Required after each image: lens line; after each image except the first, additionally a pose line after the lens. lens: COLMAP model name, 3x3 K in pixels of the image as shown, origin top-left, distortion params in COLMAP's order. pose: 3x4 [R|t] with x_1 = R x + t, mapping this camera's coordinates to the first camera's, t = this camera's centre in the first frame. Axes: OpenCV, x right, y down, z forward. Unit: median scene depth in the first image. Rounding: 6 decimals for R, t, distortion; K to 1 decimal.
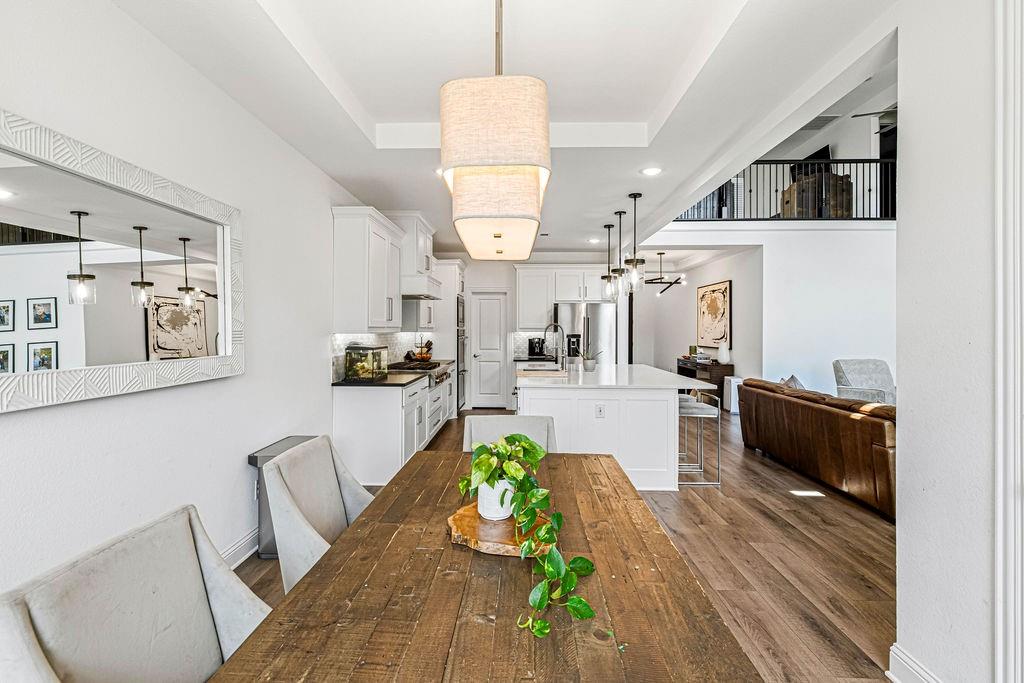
lens RADIAL K [[467.5, 0, 513.0], [0, 467.5, 328.0], [0, 0, 1]] dist [-0.000383, -0.000182]
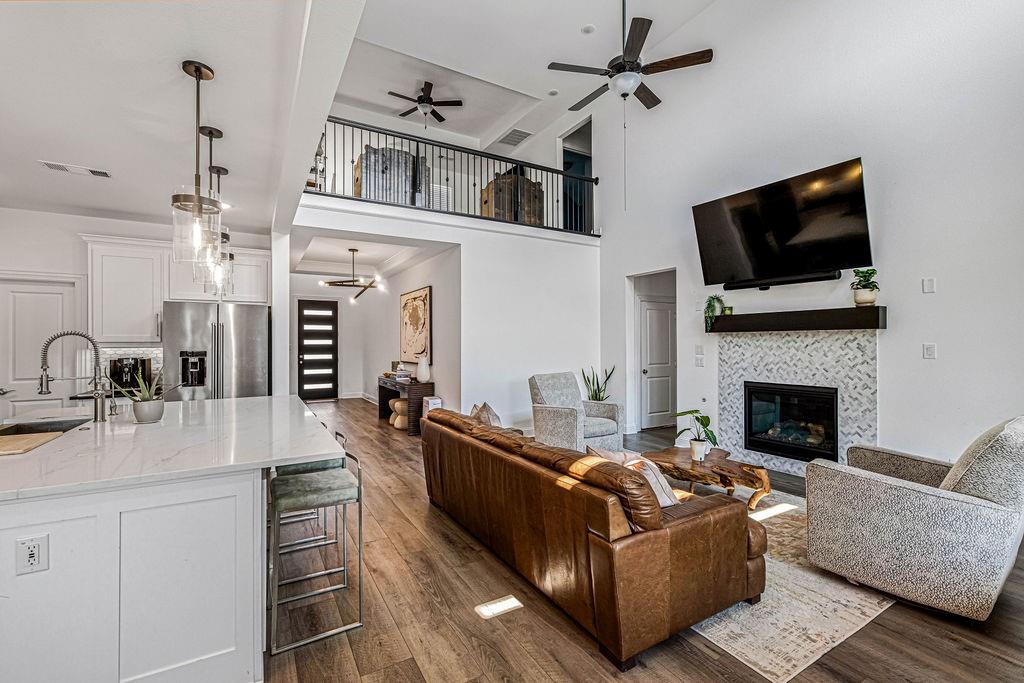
lens RADIAL K [[446.5, 0, 504.4], [0, 446.5, 339.5], [0, 0, 1]] dist [0.000228, -0.000339]
pose [[0.851643, -0.002595, 0.524116, 0.169232], [0.005641, 0.999975, -0.004215, 0.002602], [-0.524092, 0.006546, 0.851636, 0.253712]]
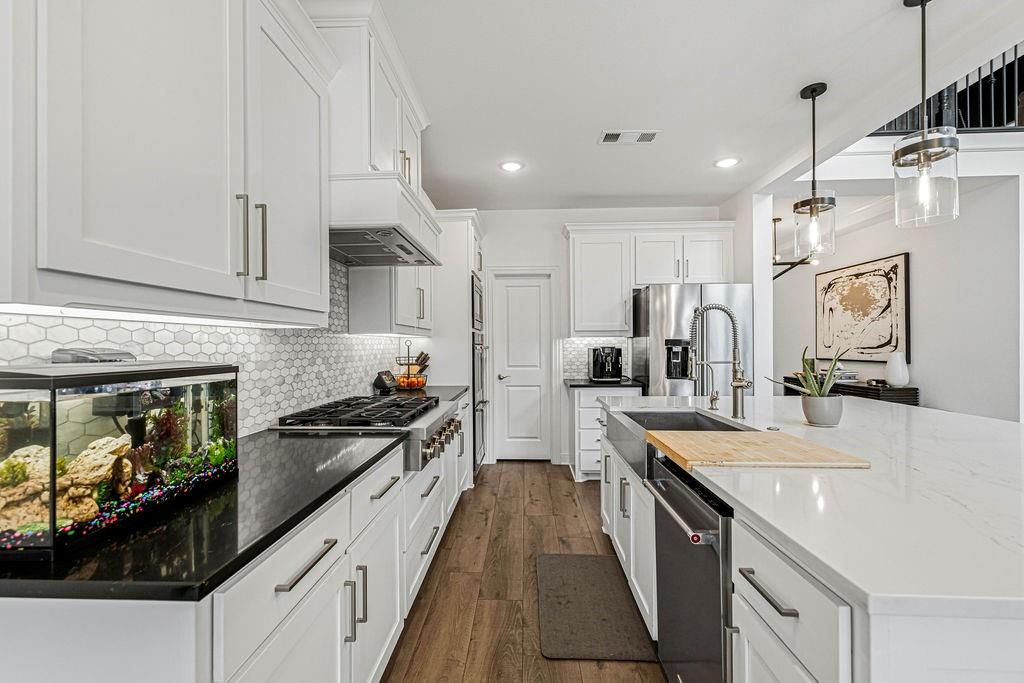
lens RADIAL K [[459.7, 0, 512.0], [0, 459.7, 341.5], [0, 0, 1]] dist [0.000551, -0.000040]
pose [[0.999719, -0.009023, -0.021928, -0.057491], [0.008944, 0.999953, -0.003716, 0.016156], [0.021960, 0.003519, 0.999753, 0.433206]]
